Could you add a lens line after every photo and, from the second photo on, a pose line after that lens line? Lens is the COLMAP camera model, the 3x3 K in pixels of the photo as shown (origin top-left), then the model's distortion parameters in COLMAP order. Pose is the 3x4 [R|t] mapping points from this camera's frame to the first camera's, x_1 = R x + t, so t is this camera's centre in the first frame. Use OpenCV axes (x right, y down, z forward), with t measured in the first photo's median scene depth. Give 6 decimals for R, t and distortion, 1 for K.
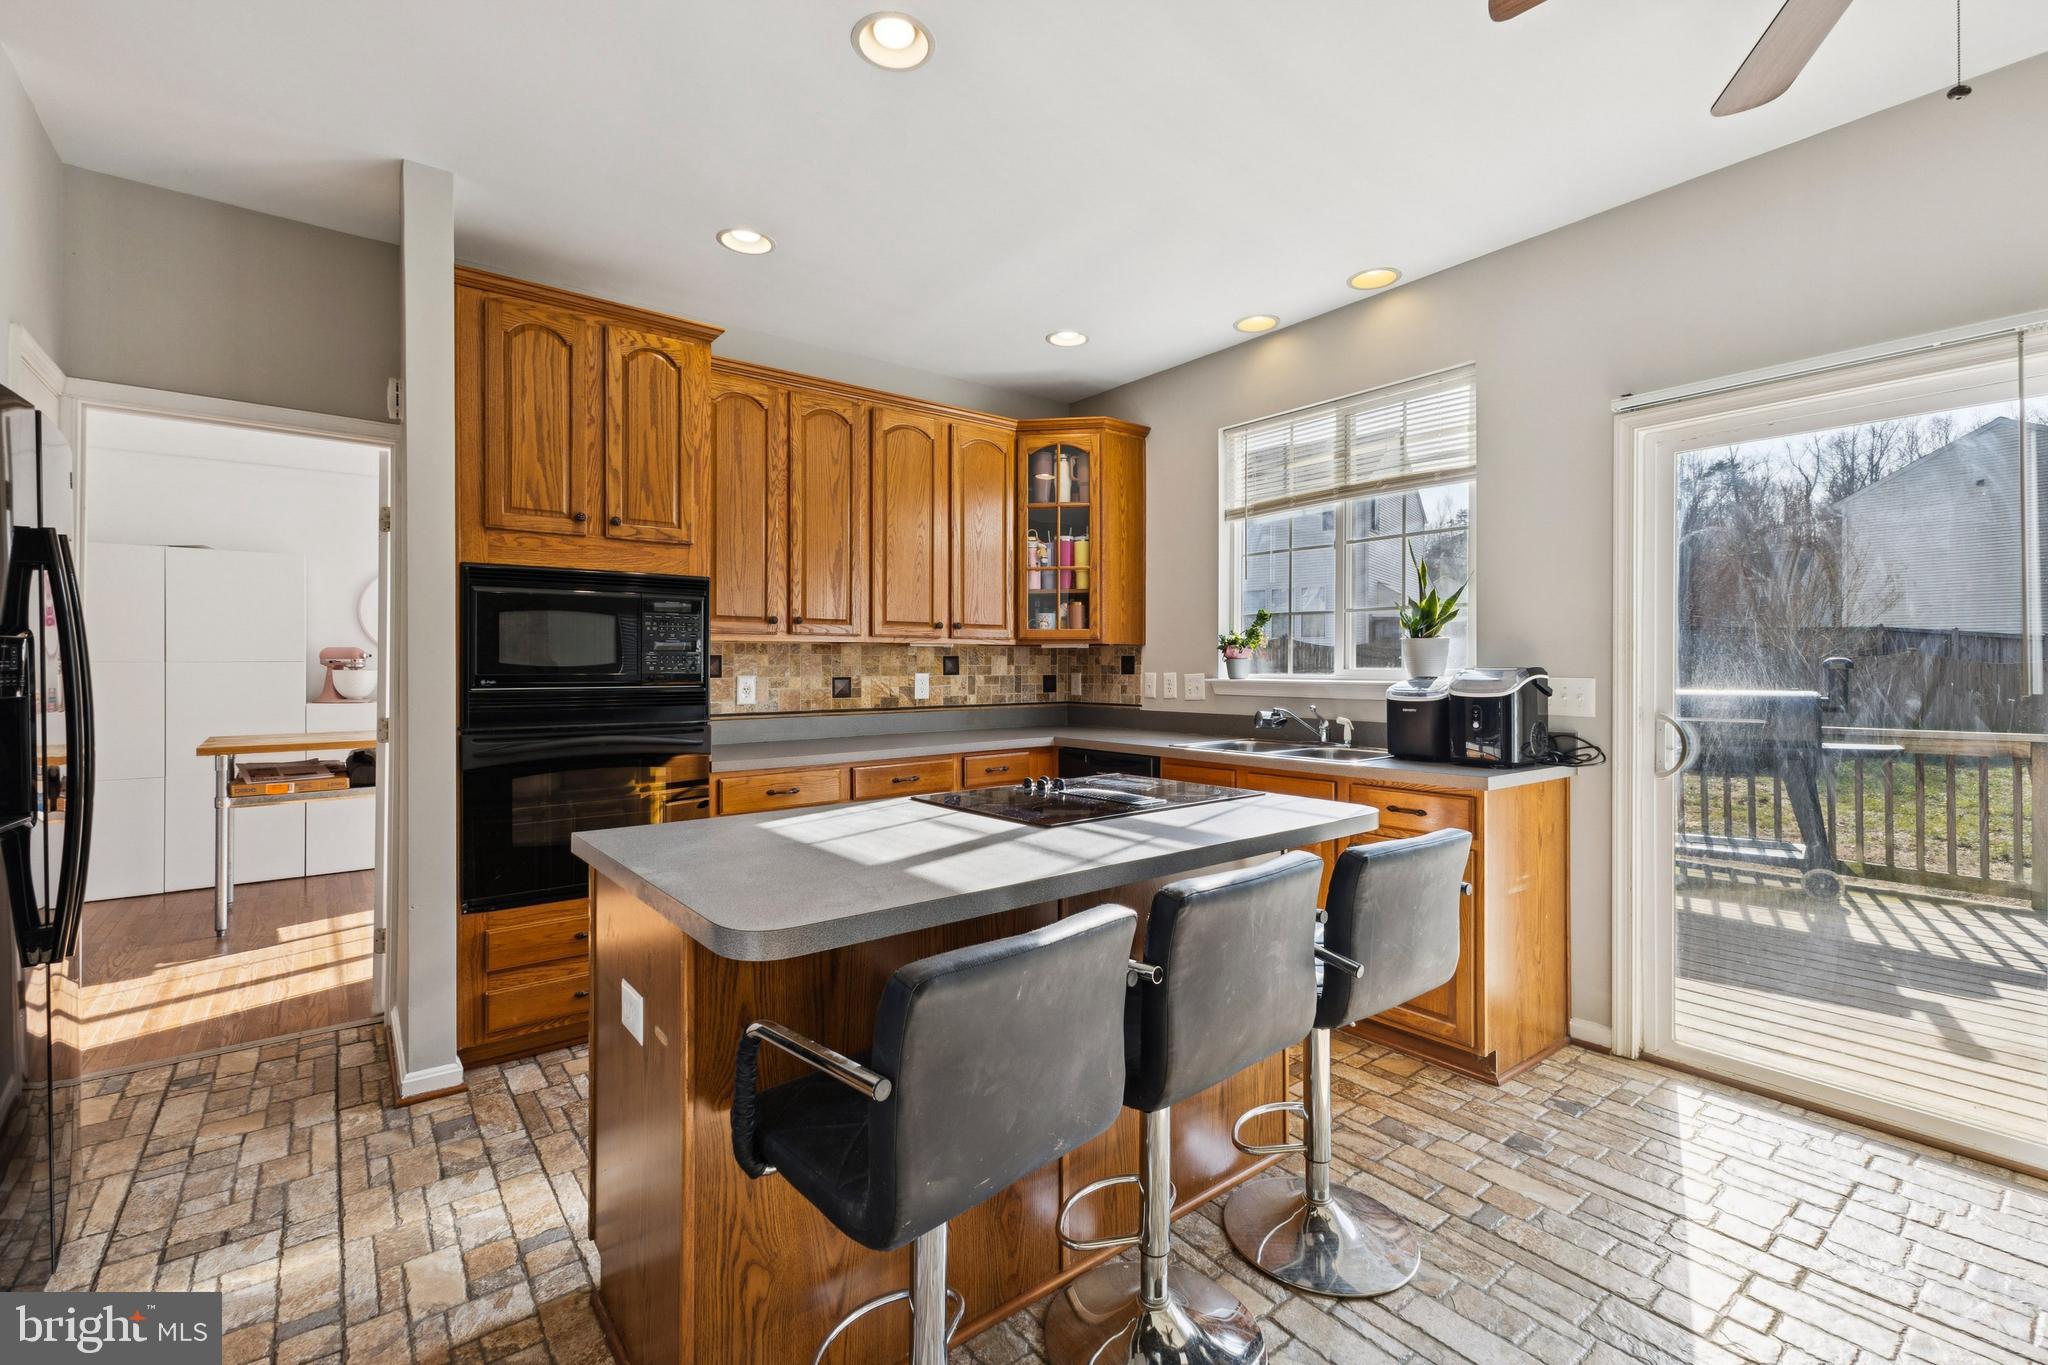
lens RADIAL K [[886.2, 0, 1016.3], [0, 886.2, 667.1], [0, 0, 1]] dist [0.017212, -0.005949]
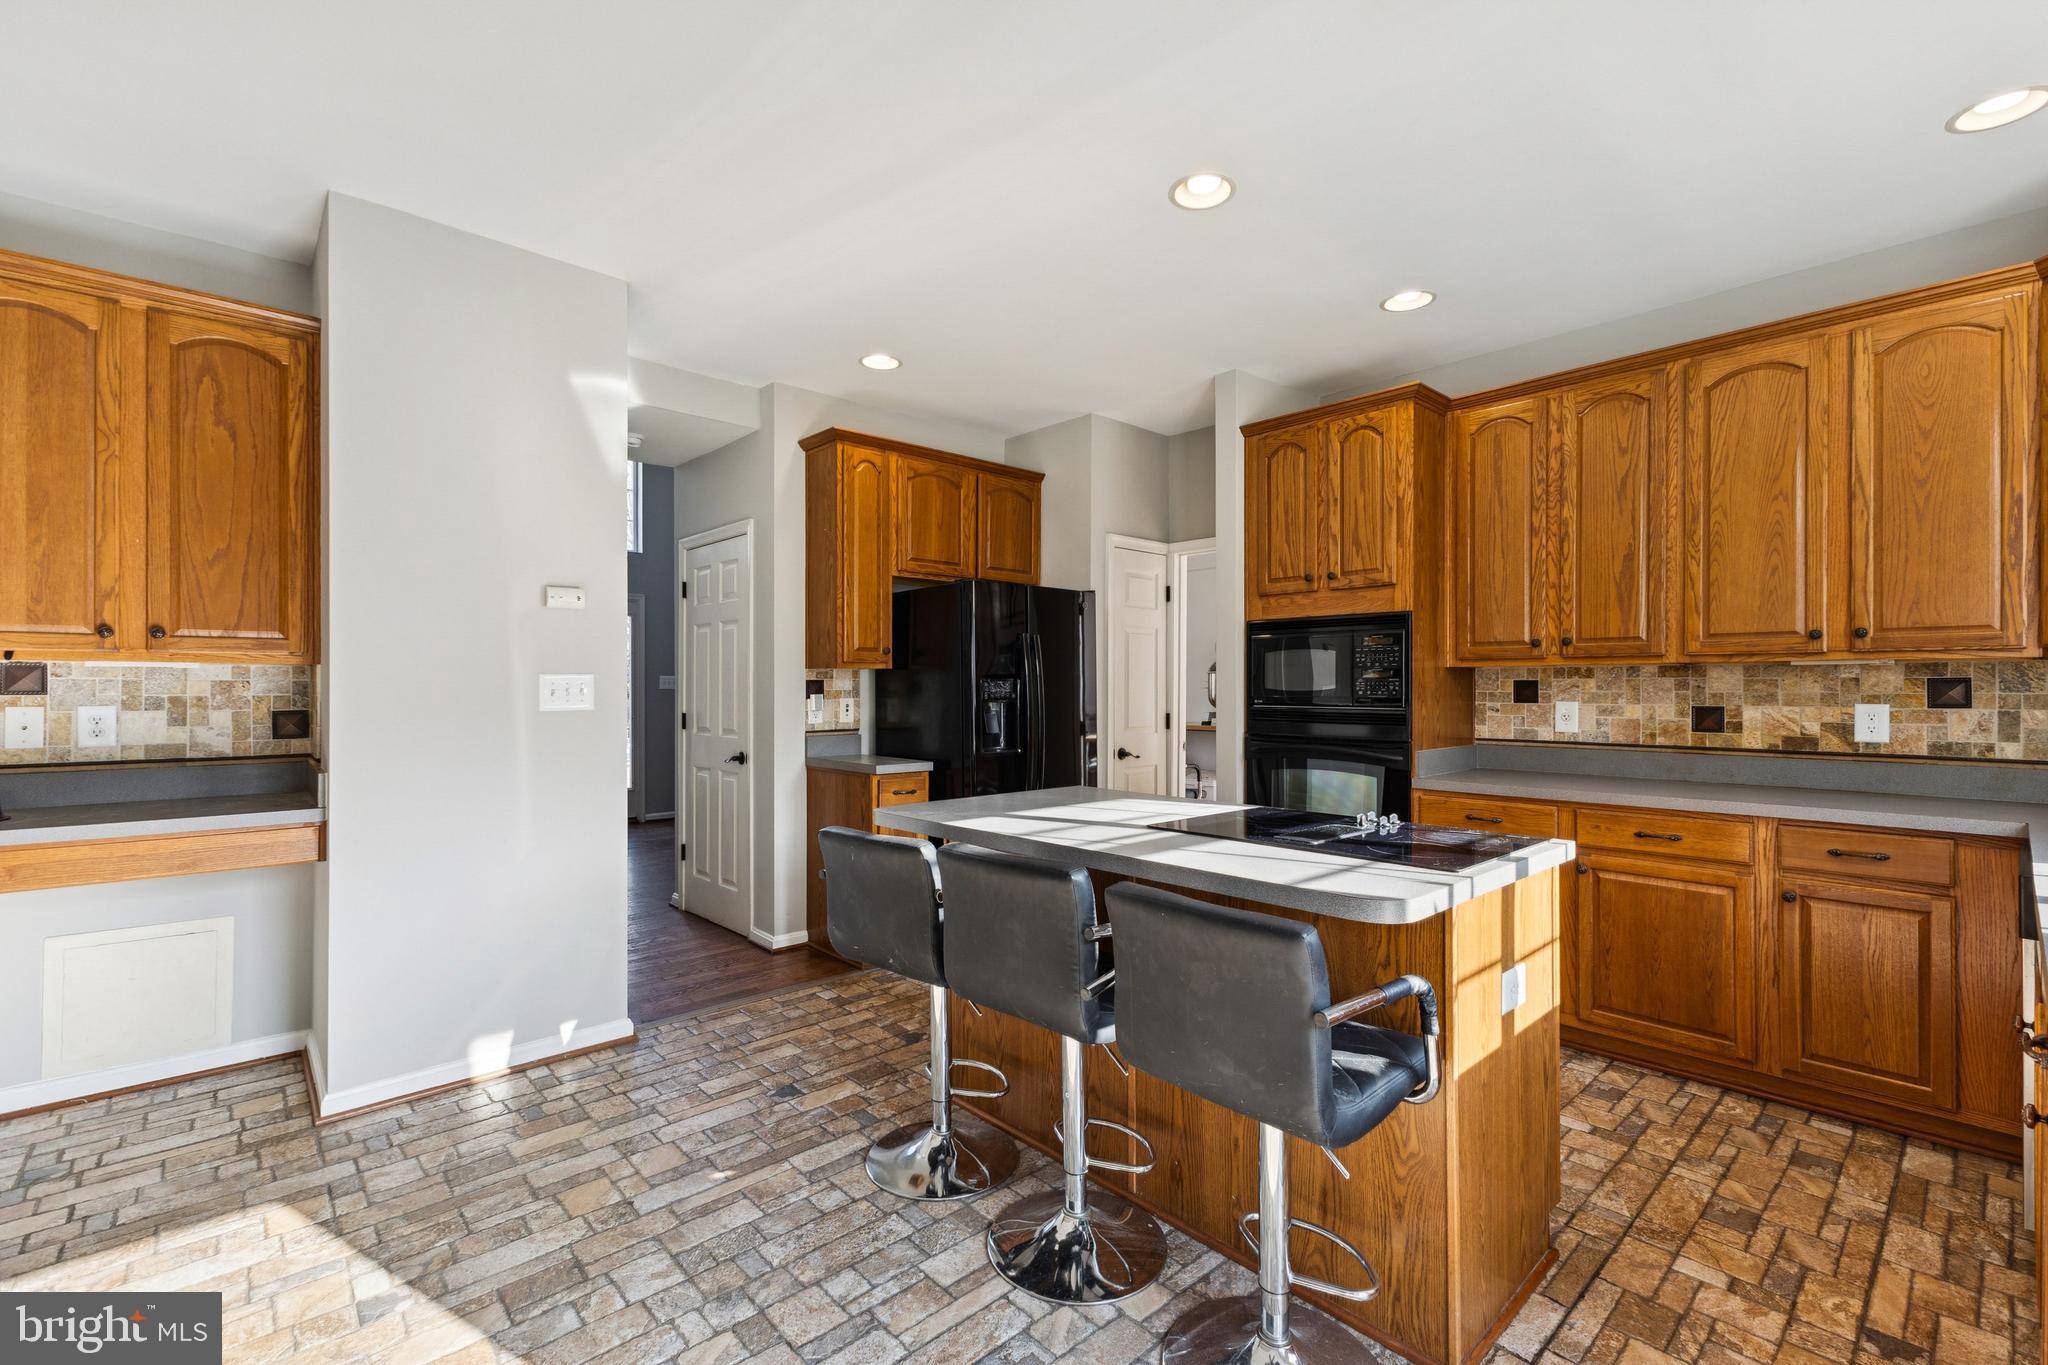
lens RADIAL K [[886.2, 0, 1022.6], [0, 886.2, 684.6], [0, 0, 1]] dist [0.017212, -0.005949]
pose [[0.082156, -0.000150, -0.996619, 0.601814], [-0.002766, 0.999996, -0.000379, -0.006551], [0.996616, 0.002788, 0.082155, 0.360887]]
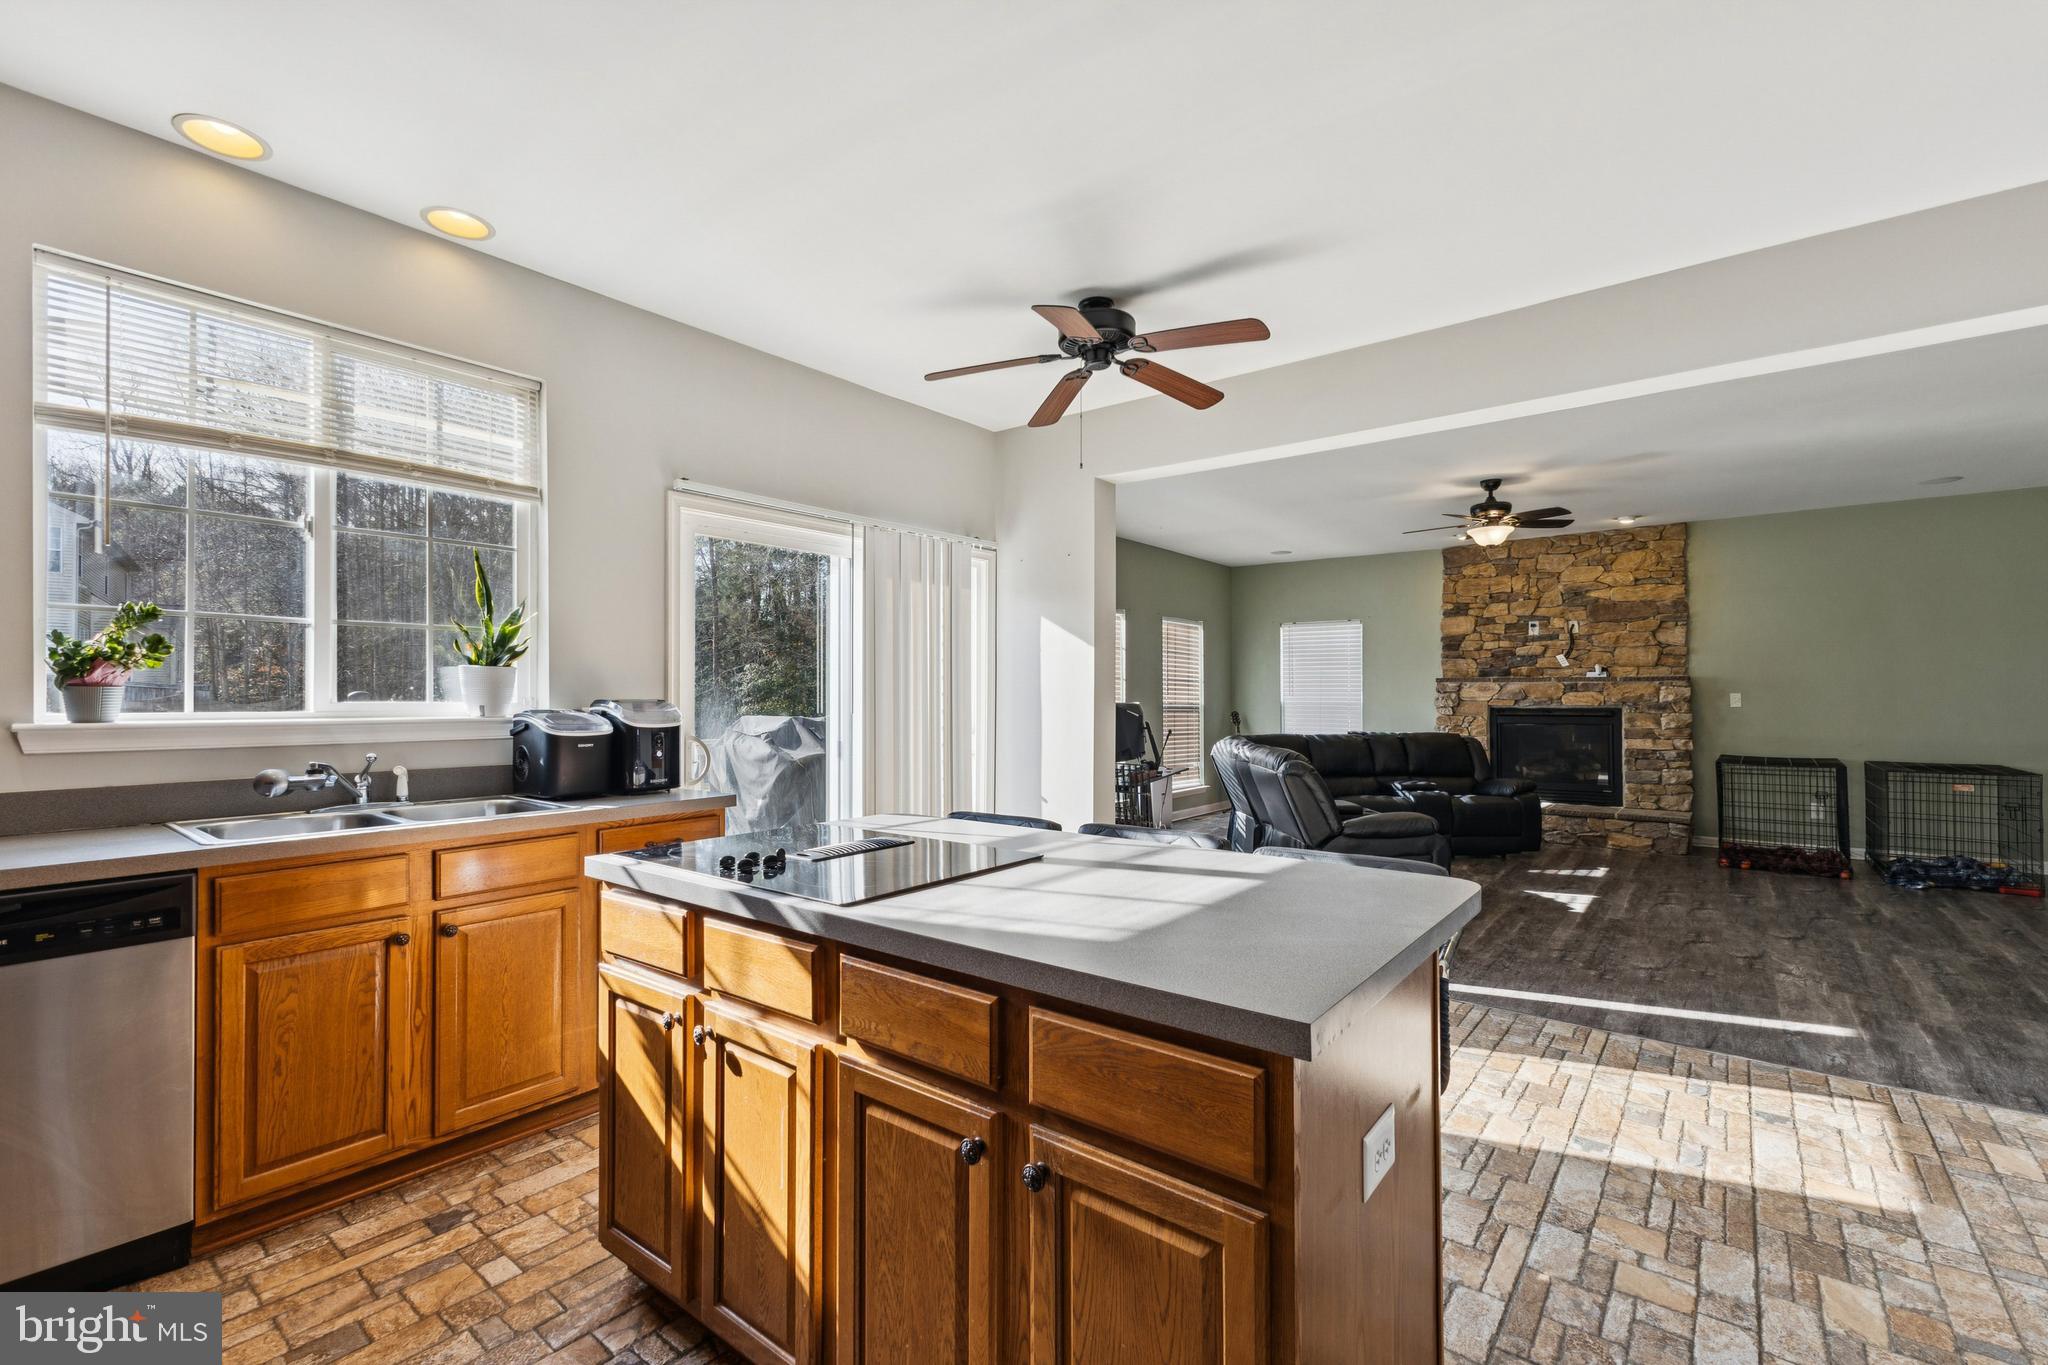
lens RADIAL K [[886.2, 0, 1023.2], [0, 886.2, 691.5], [0, 0, 1]] dist [0.017212, -0.005949]
pose [[-0.232108, 0.006208, 0.972670, -0.461565], [0.000956, 0.999981, -0.006154, -0.001913], [-0.972689, -0.000499, -0.232110, 0.619091]]
